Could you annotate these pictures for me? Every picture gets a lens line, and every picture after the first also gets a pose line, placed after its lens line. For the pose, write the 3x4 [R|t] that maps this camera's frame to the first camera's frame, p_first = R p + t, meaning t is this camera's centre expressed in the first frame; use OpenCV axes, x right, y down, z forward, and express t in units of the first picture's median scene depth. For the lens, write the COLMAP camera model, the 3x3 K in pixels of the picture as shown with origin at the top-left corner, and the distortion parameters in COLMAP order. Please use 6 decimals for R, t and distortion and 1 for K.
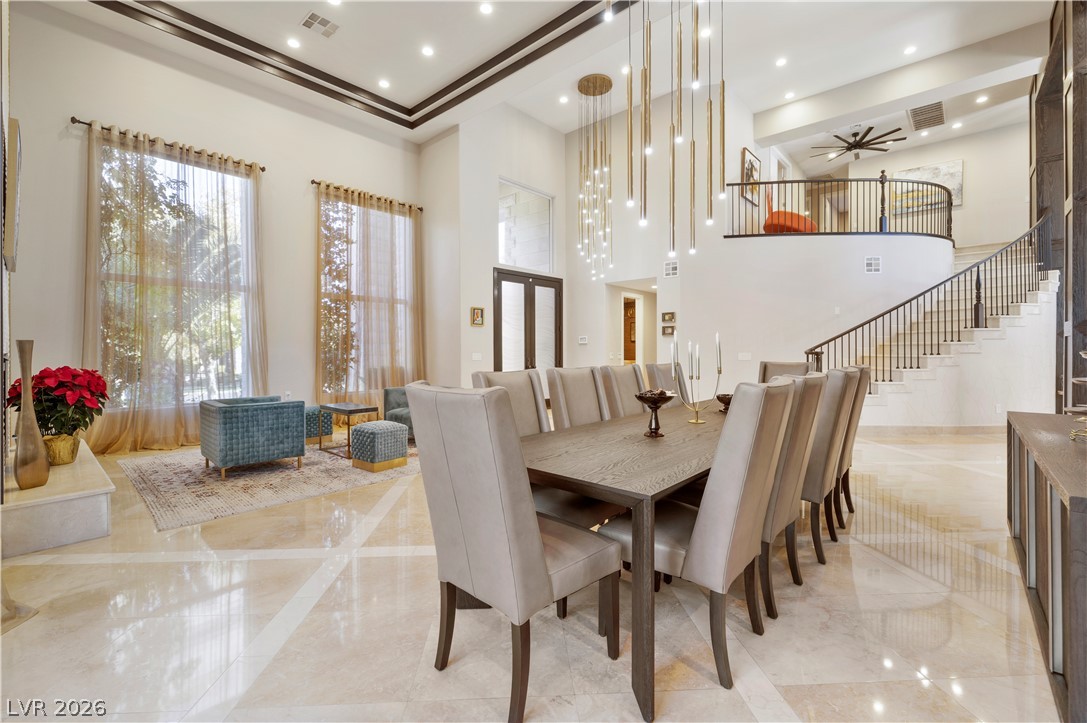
lens RADIAL K [[487.5, 0, 539.9], [0, 487.5, 353.8], [0, 0, 1]] dist [0.002081, -0.000030]
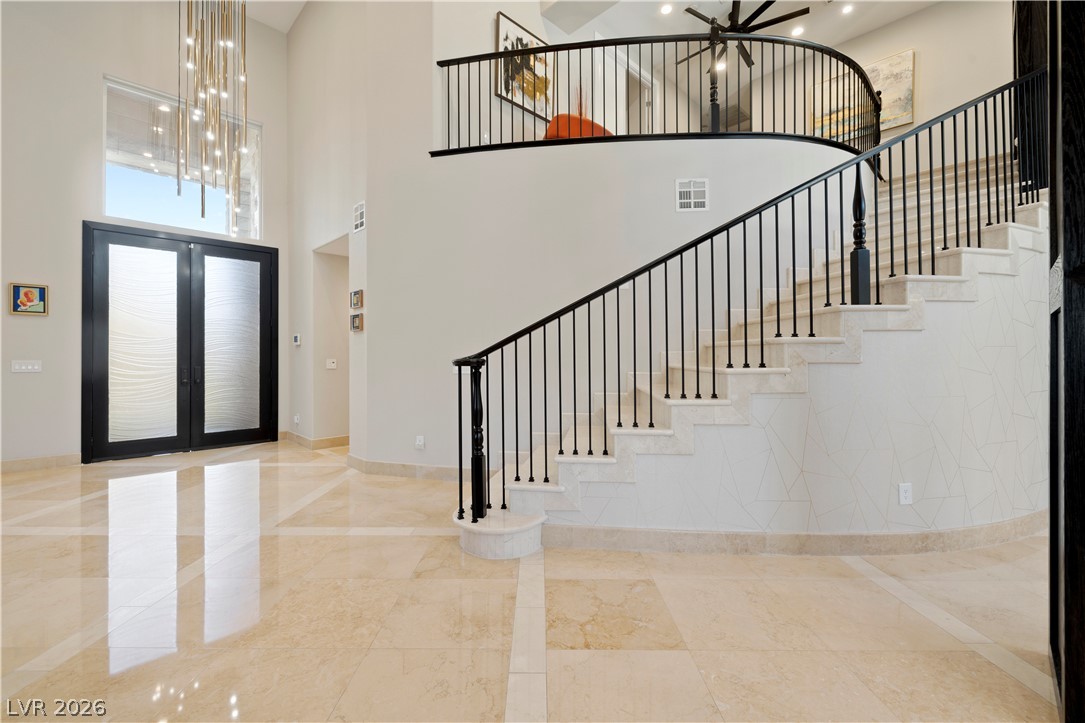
lens RADIAL K [[461.1, 0, 536.7], [0, 461.1, 355.9], [0, 0, 1]] dist [-0.000035, 0.000118]
pose [[0.997595, 0.001260, -0.069299, 0.548355], [-0.001611, 0.999986, -0.005019, -0.004918], [0.069292, 0.005119, 0.997583, 0.488757]]
